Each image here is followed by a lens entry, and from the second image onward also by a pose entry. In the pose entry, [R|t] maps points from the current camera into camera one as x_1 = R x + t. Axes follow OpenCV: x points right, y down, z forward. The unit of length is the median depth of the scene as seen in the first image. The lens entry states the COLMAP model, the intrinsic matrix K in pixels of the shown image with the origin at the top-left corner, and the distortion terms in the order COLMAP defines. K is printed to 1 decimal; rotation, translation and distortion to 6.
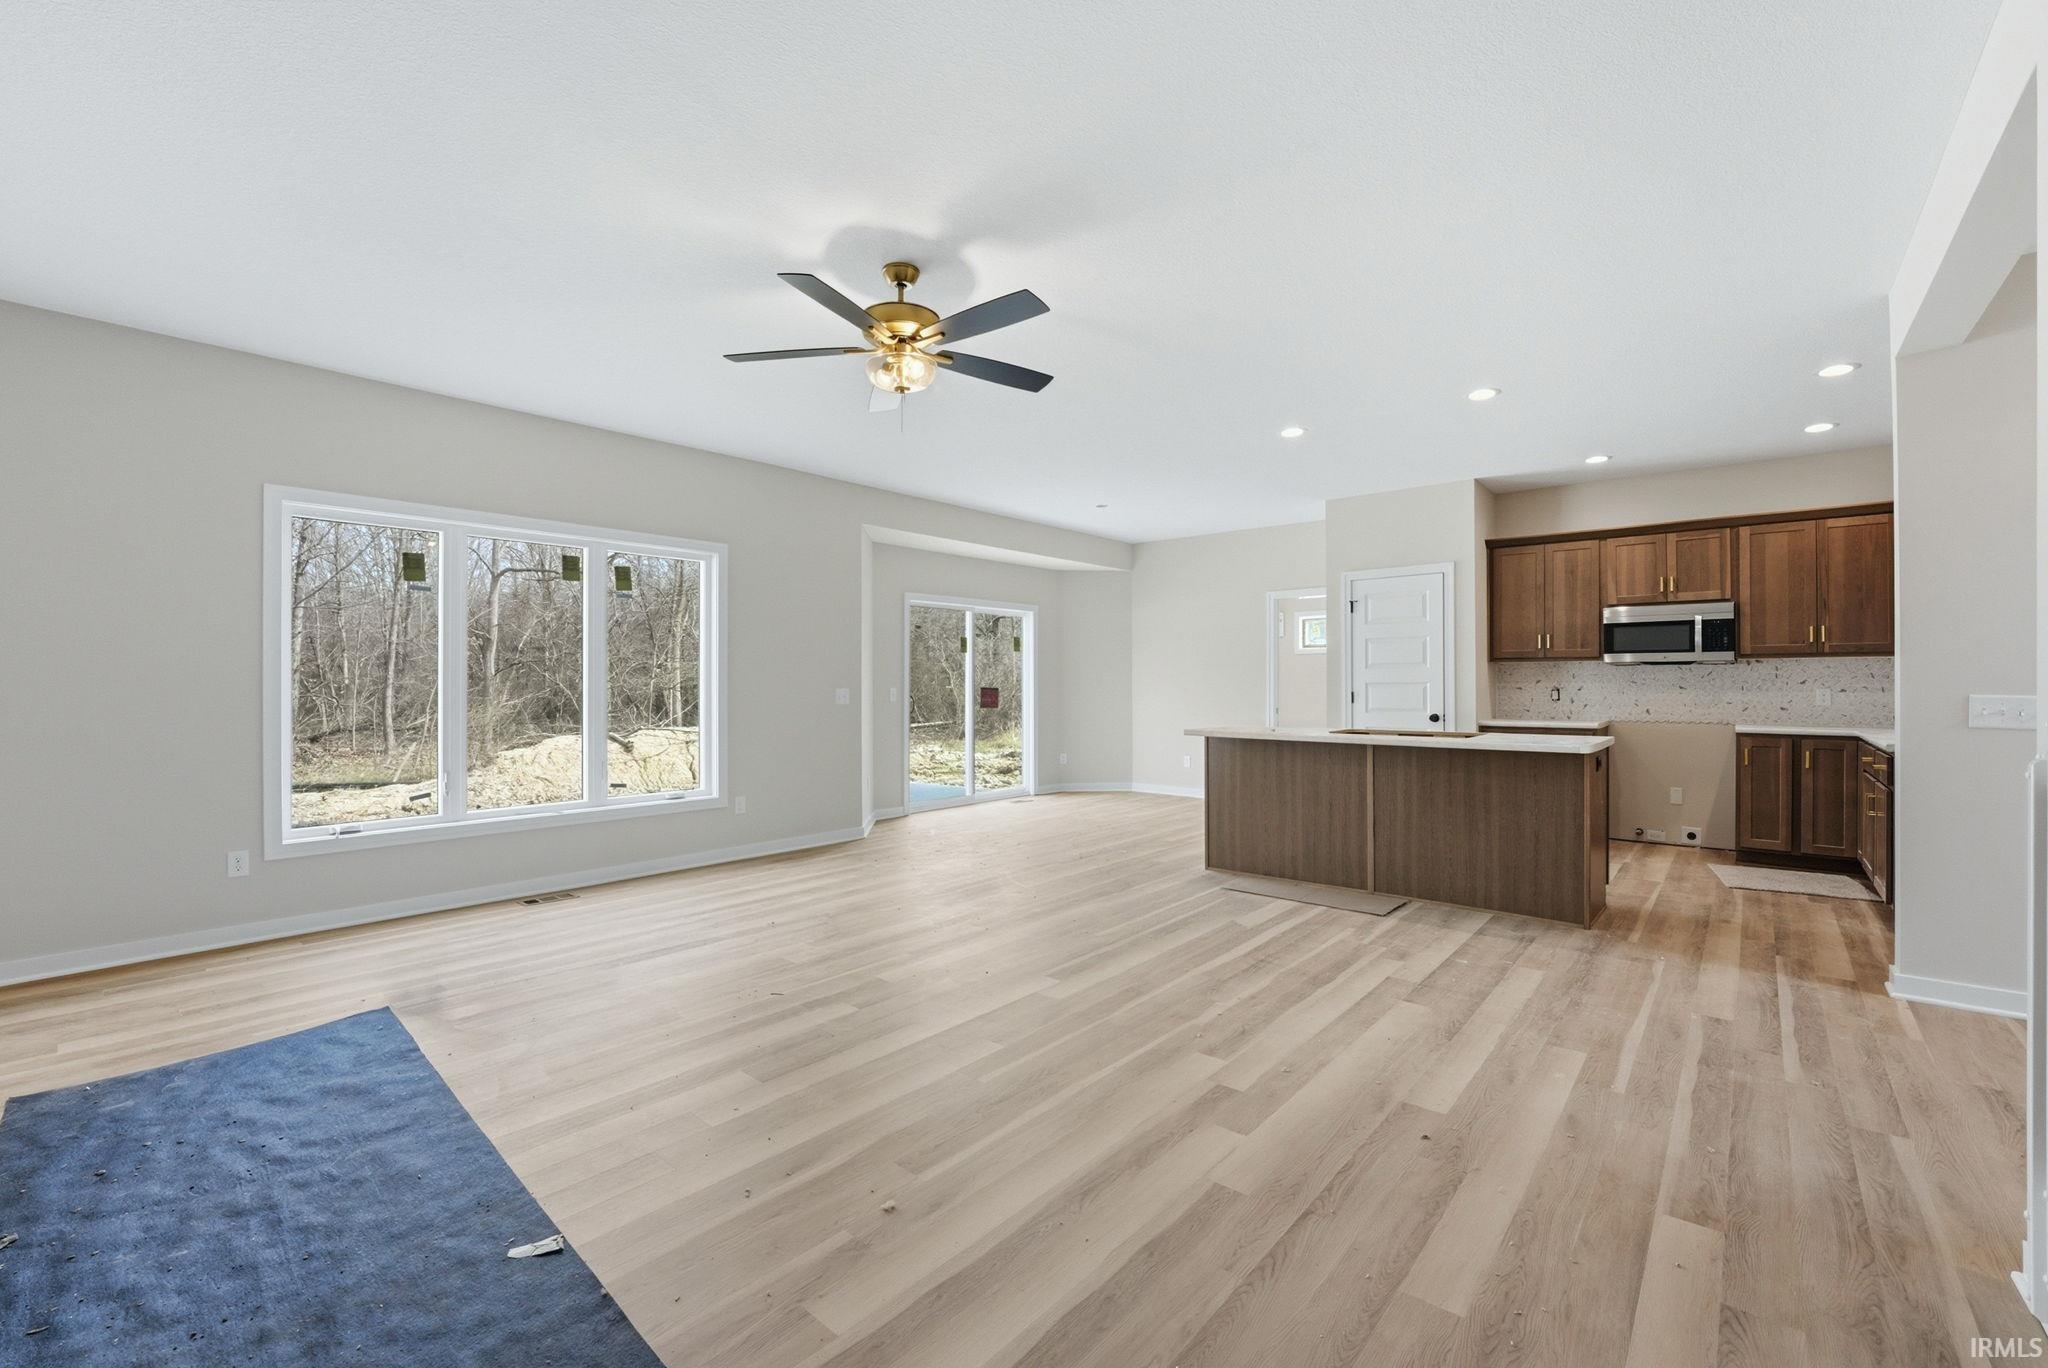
lens RADIAL K [[840.5, 0, 1045.2], [0, 840.5, 676.1], [0, 0, 1]] dist [-0.023200, 0.008586]
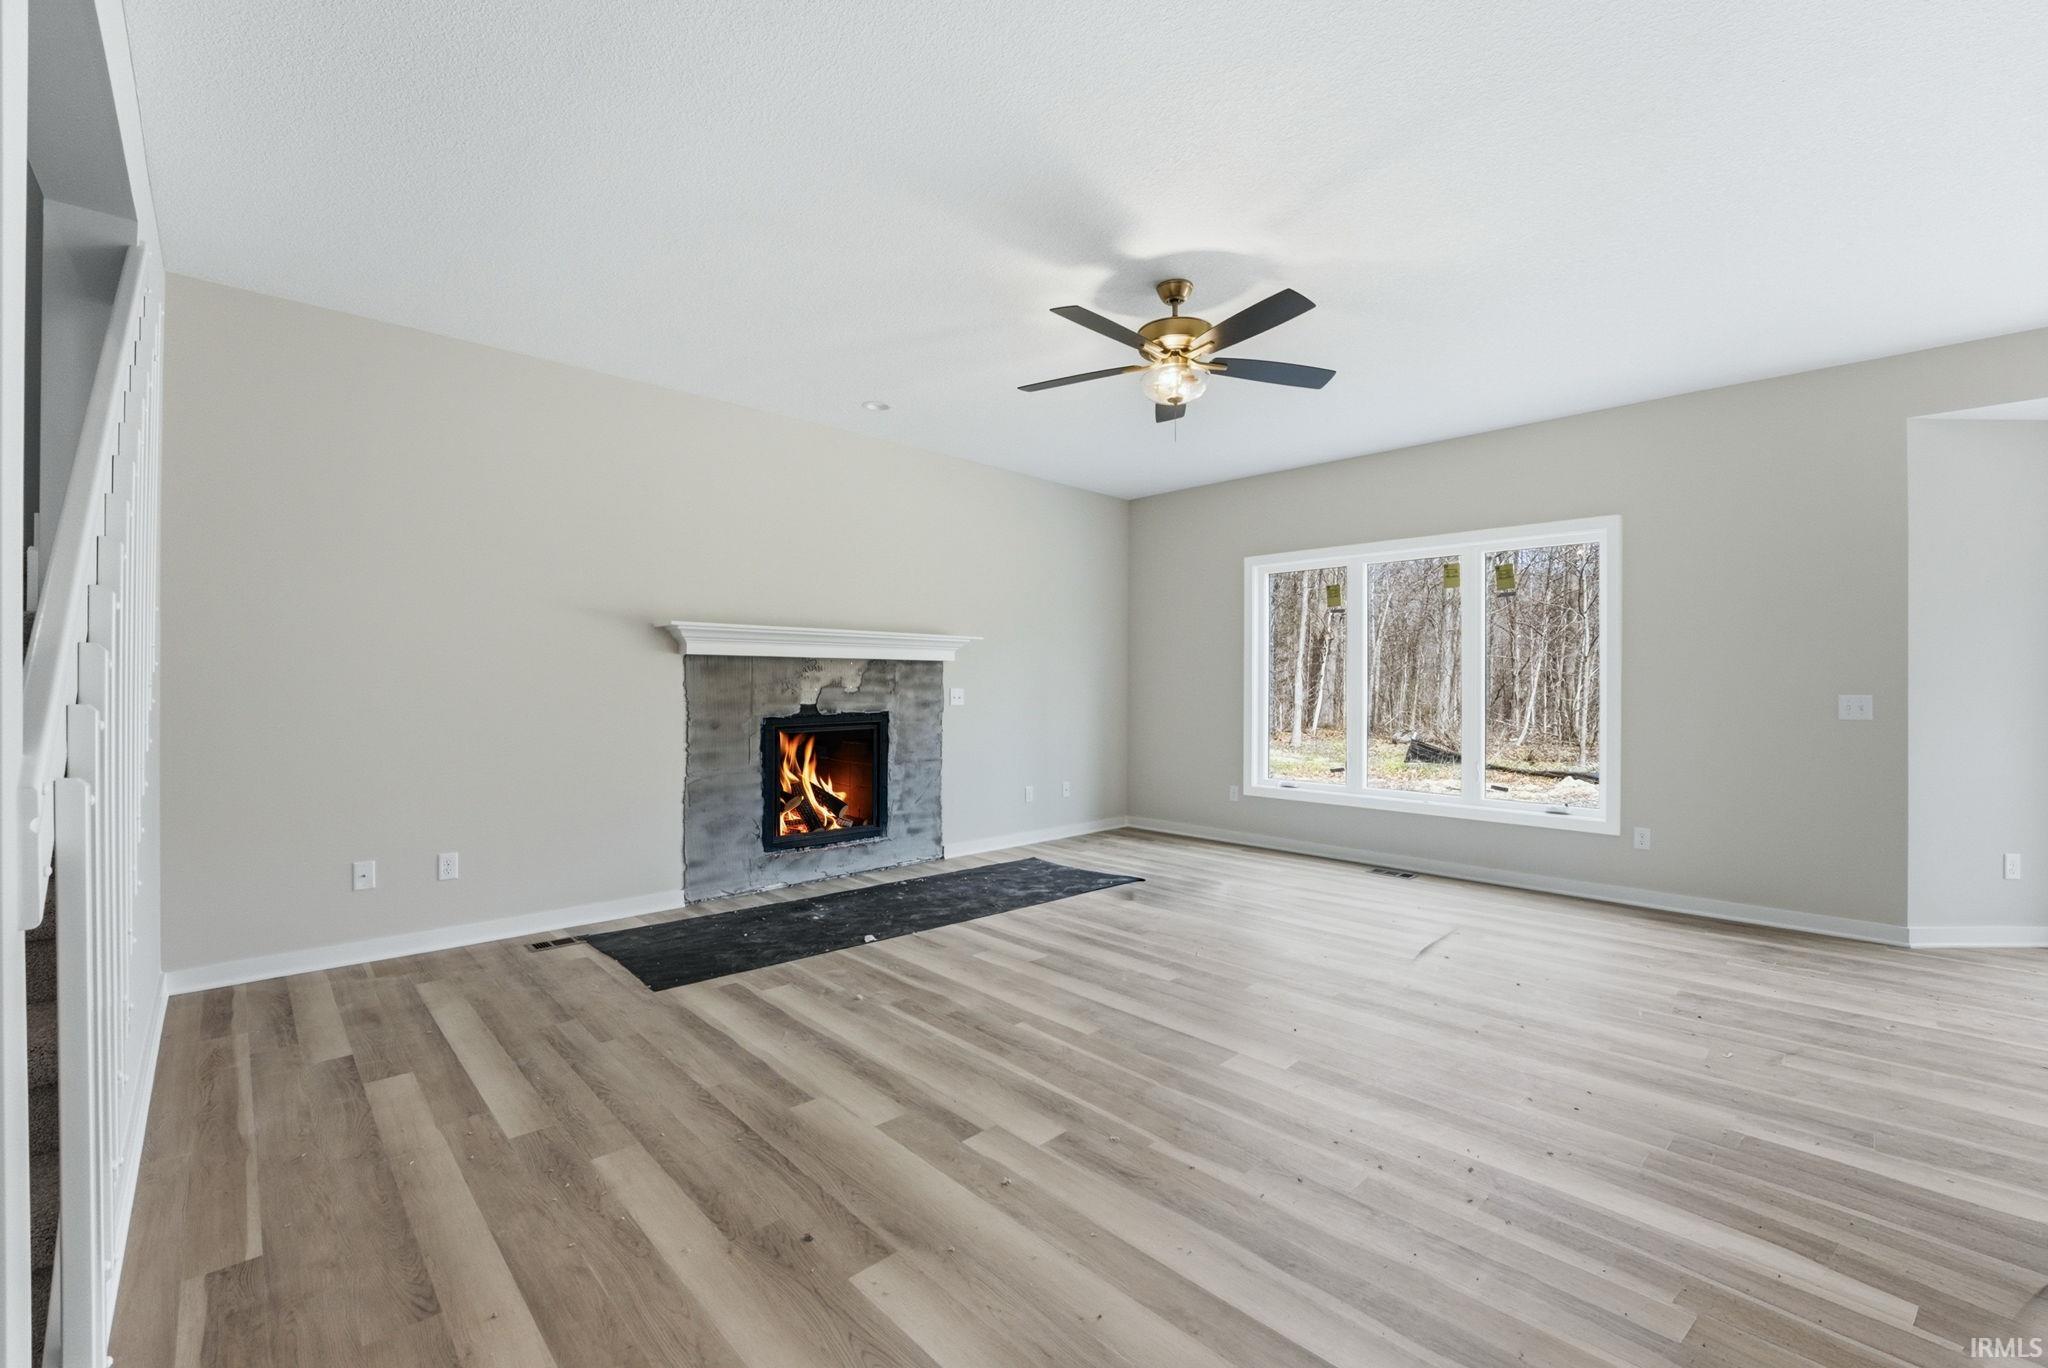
lens RADIAL K [[840.5, 0, 1028.3], [0, 840.5, 685.8], [0, 0, 1]] dist [-0.023200, 0.008586]
pose [[-0.092743, 0.005557, -0.995675, 0.515086], [0.005634, 0.999971, 0.005056, 0.002763], [0.995674, -0.005141, -0.092771, 0.533343]]
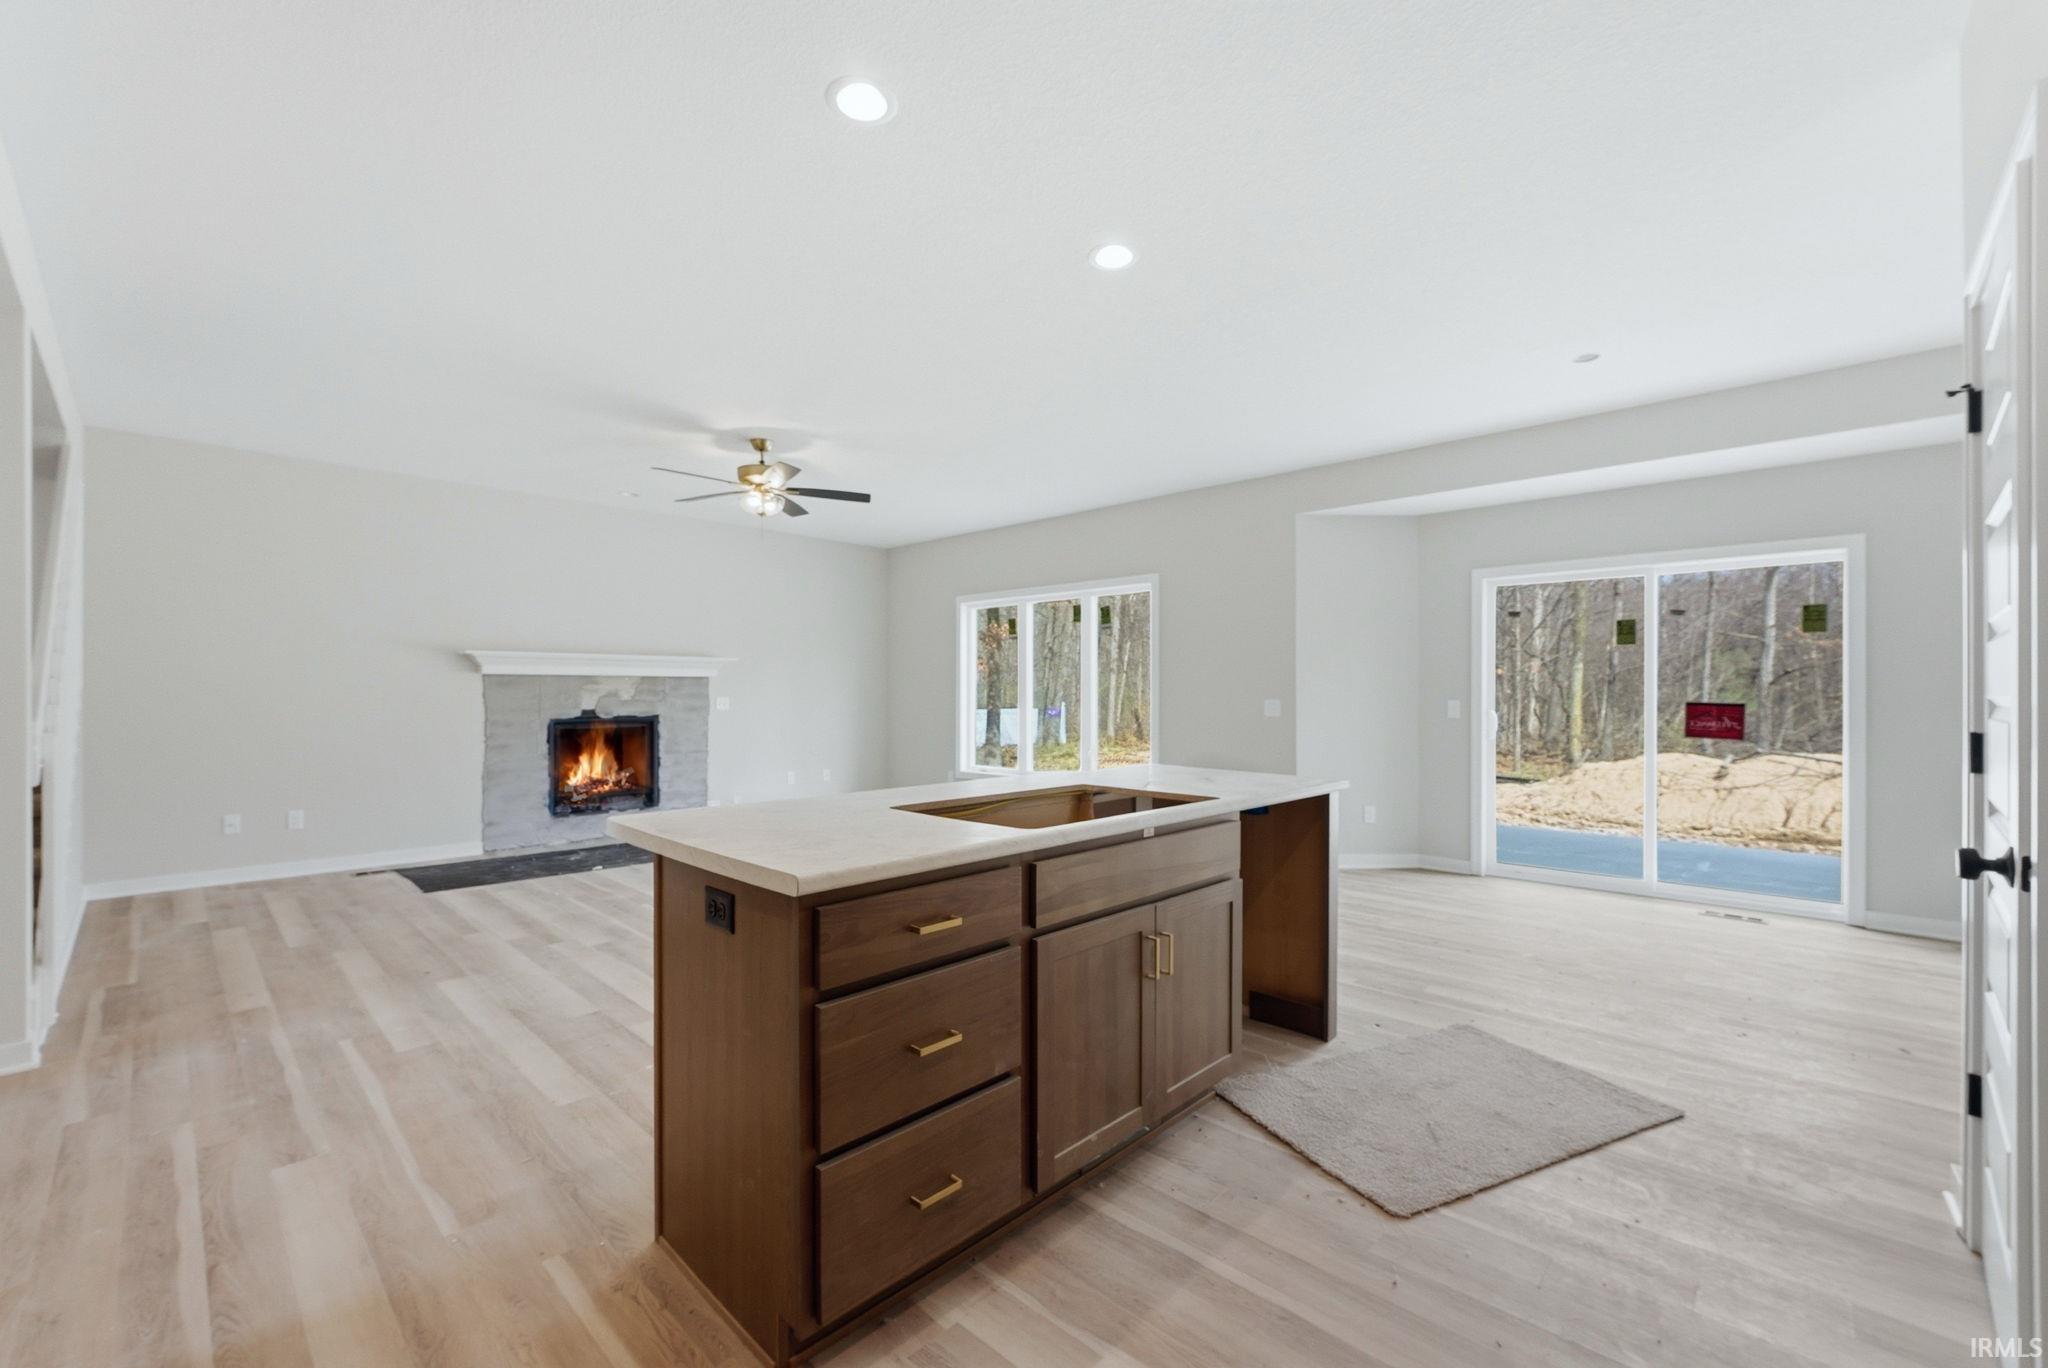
lens RADIAL K [[840.5, 0, 1039.4], [0, 840.5, 690.6], [0, 0, 1]] dist [-0.023200, 0.008586]
pose [[-0.044135, -0.001583, -0.999024, 0.837650], [0.007673, 0.999969, -0.001924, 0.006431], [0.998996, -0.007751, -0.044121, 0.938622]]
